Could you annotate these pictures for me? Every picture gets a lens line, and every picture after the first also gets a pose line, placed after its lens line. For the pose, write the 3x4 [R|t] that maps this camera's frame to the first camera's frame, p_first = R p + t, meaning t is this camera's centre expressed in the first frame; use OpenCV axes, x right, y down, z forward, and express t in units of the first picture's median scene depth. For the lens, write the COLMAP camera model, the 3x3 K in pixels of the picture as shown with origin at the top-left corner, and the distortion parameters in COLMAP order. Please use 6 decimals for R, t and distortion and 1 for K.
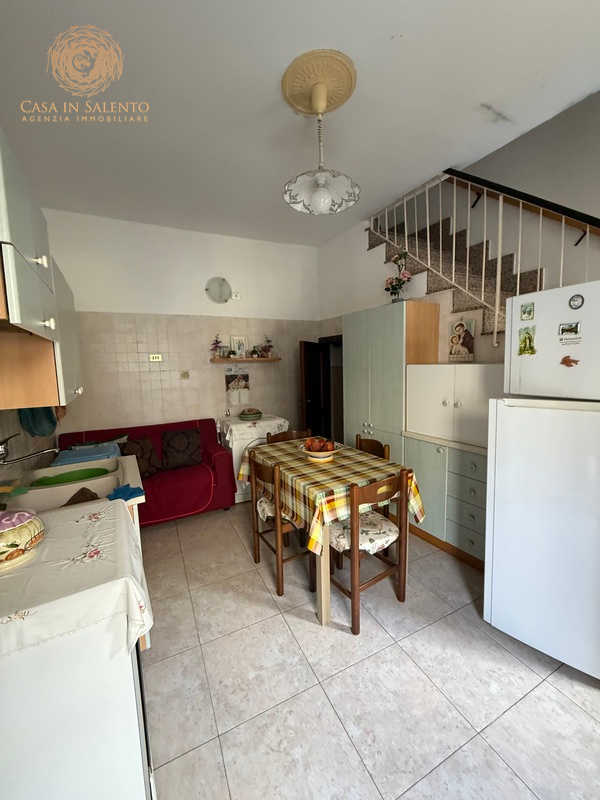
lens RADIAL K [[318.5, 0, 303.1], [0, 318.5, 396.6], [0, 0, 1]] dist [0.000301, -0.000013]
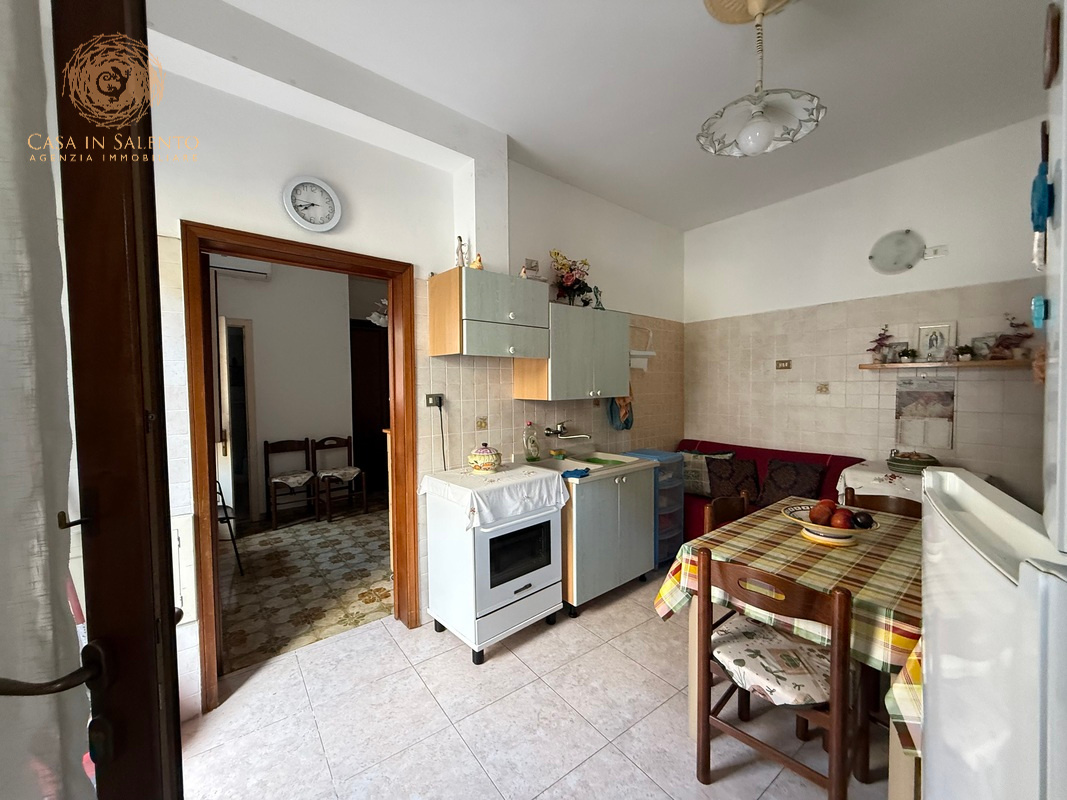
lens RADIAL K [[424.7, 0, 531.1], [0, 424.7, 397.8], [0, 0, 1]] dist [0.000301, -0.000013]
pose [[0.177751, 0.058060, -0.982361, 0.735179], [-0.100253, 0.994133, 0.040616, -0.034864], [0.978956, 0.091265, 0.182529, 0.335354]]
